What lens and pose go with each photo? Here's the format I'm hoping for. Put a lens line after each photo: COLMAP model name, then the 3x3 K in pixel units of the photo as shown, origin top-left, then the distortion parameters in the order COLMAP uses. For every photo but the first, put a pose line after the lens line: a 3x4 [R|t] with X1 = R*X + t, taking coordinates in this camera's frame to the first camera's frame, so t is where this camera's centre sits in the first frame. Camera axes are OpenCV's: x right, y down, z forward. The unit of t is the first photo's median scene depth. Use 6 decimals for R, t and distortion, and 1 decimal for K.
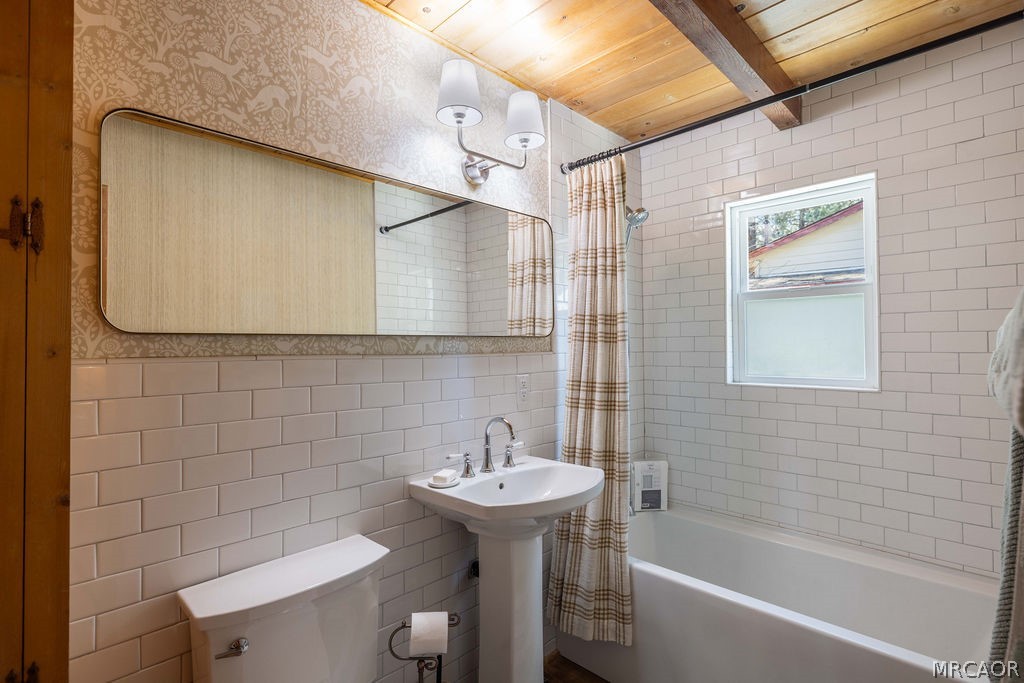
lens RADIAL K [[480.4, 0, 511.6], [0, 480.4, 336.5], [0, 0, 1]] dist [-0.000948, -0.000011]
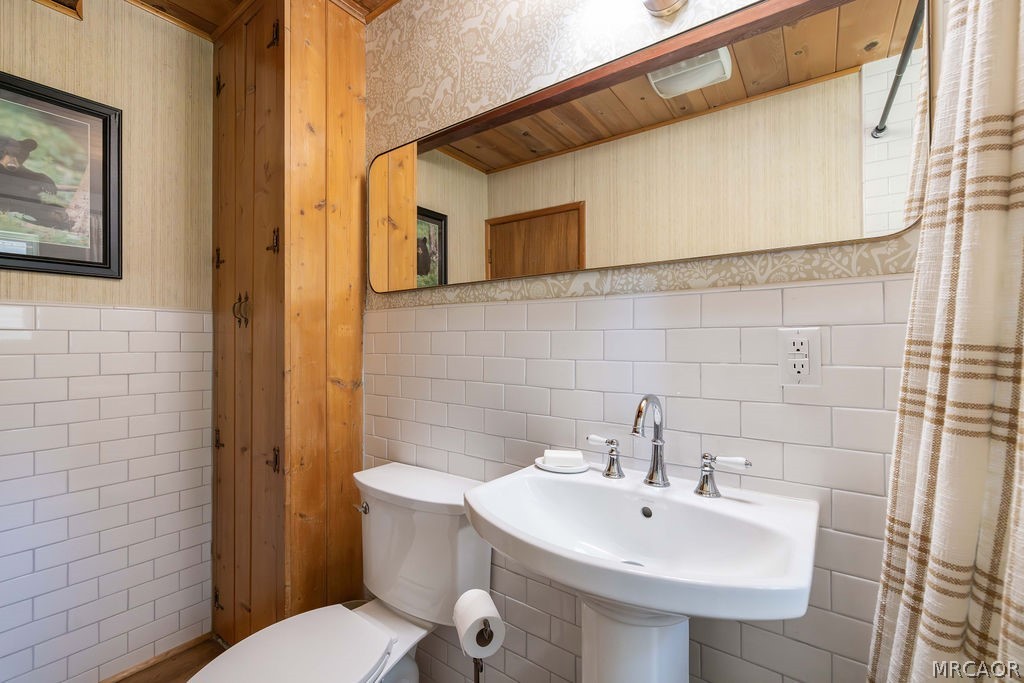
lens RADIAL K [[436.7, 0, 514.1], [0, 436.7, 339.1], [0, 0, 1]] dist [0.000503, 0.000263]
pose [[0.159935, -0.001250, -0.987127, 0.500814], [0.020097, 0.999796, 0.001990, 0.104703], [0.986923, -0.020156, 0.159928, 0.810581]]
